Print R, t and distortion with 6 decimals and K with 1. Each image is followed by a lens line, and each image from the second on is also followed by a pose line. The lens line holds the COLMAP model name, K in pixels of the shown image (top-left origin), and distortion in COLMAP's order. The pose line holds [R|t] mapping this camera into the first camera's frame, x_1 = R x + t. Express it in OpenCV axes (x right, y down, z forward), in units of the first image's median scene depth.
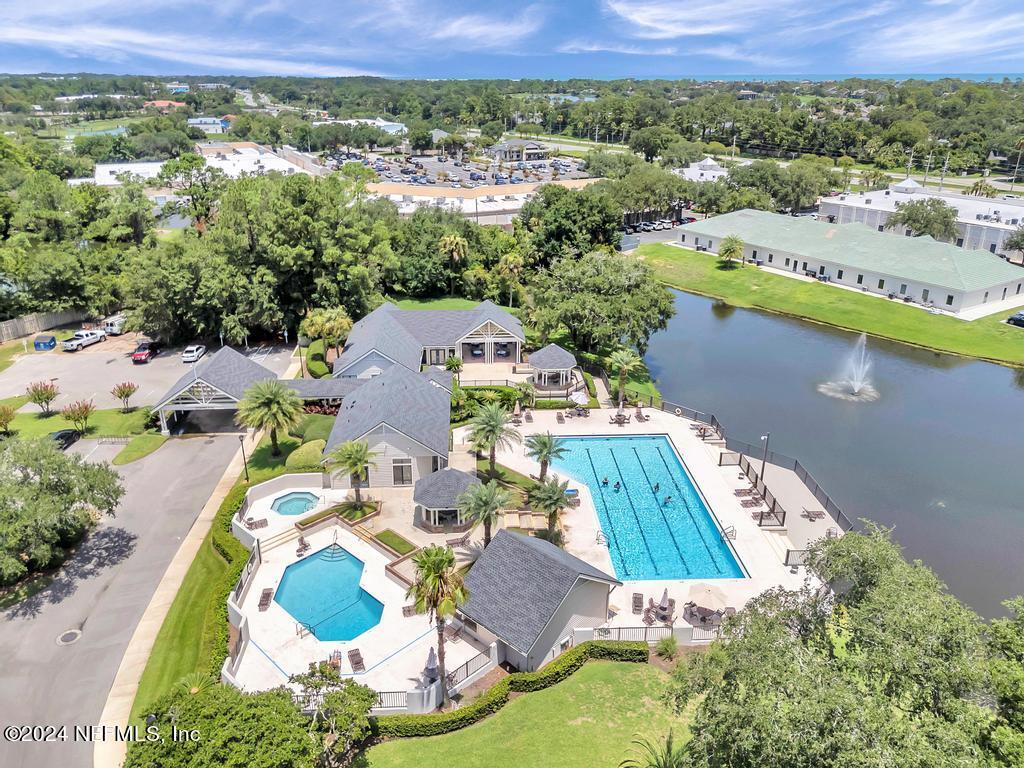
lens RADIAL K [[757.2, 0, 474.4], [0, 757.2, 383.0], [0, 0, 1]] dist [0.027813, 0.002034]
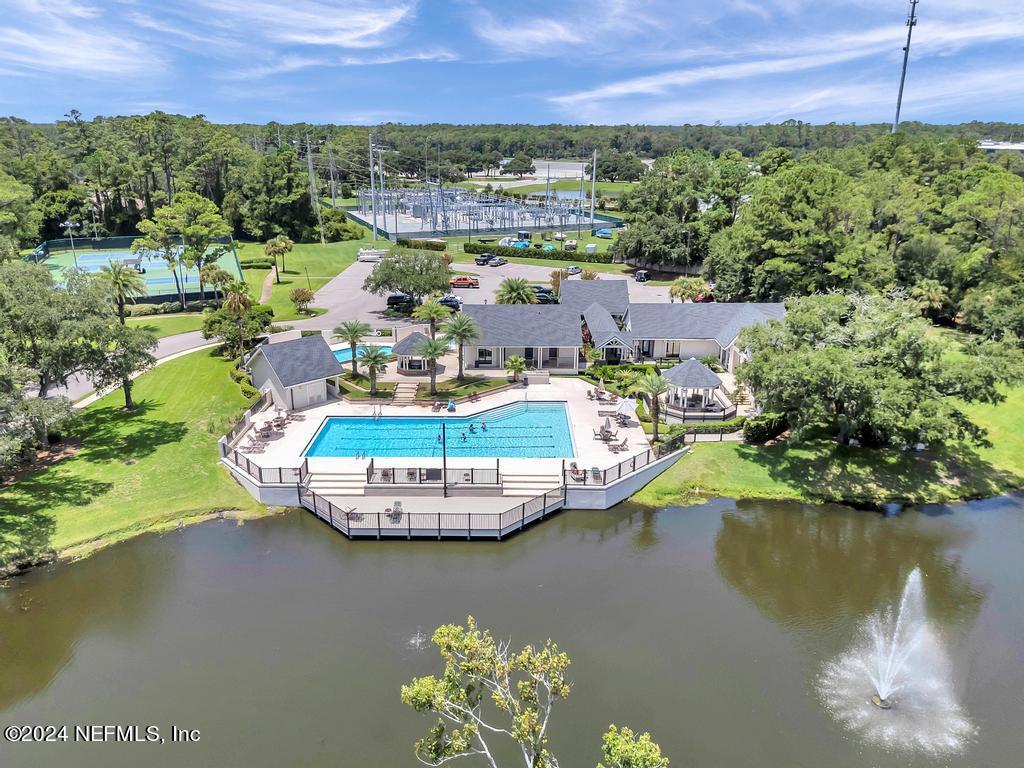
lens RADIAL K [[755.7, 0, 512.0], [0, 755.7, 384.0], [0, 0, 1]] dist [0.011949, 0.000645]
pose [[-0.021442, 0.321175, -0.946777, 0.991767], [-0.390137, 0.869228, 0.303703, -0.227433], [0.920507, 0.375885, 0.106664, 0.781056]]
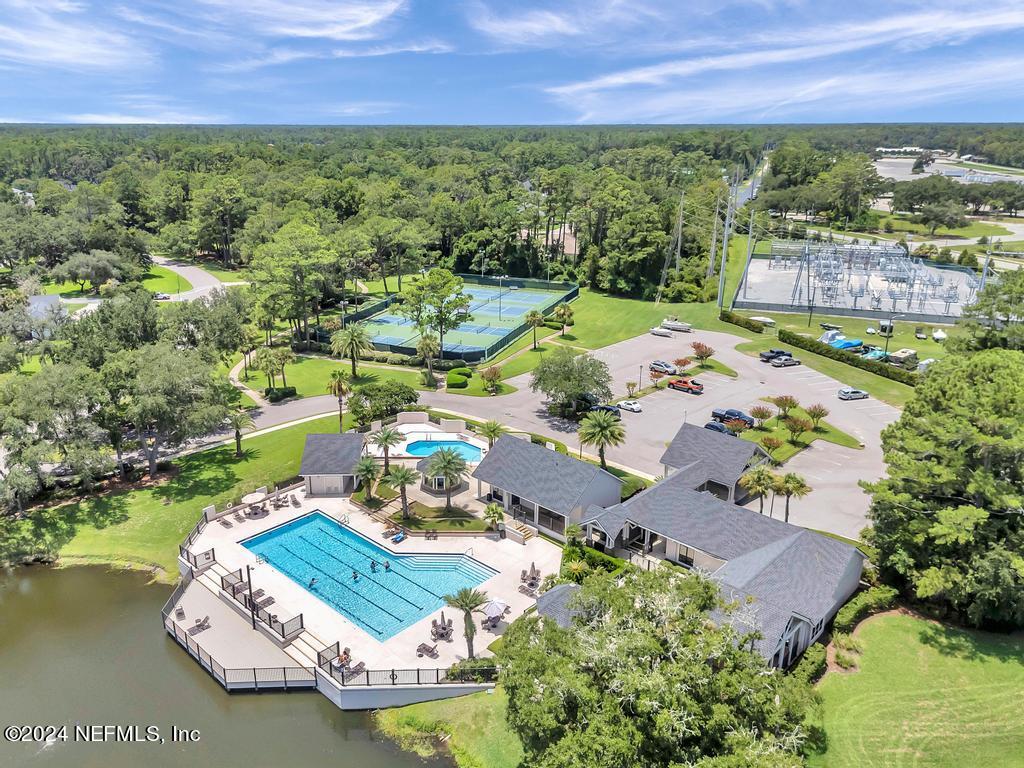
lens RADIAL K [[755.7, 0, 512.0], [0, 755.7, 384.0], [0, 0, 1]] dist [0.011949, 0.000645]
pose [[-0.686283, 0.233376, -0.688877, 0.630473], [-0.280855, 0.788635, 0.546969, -0.617624], [0.670922, 0.568850, -0.475681, 1.273455]]
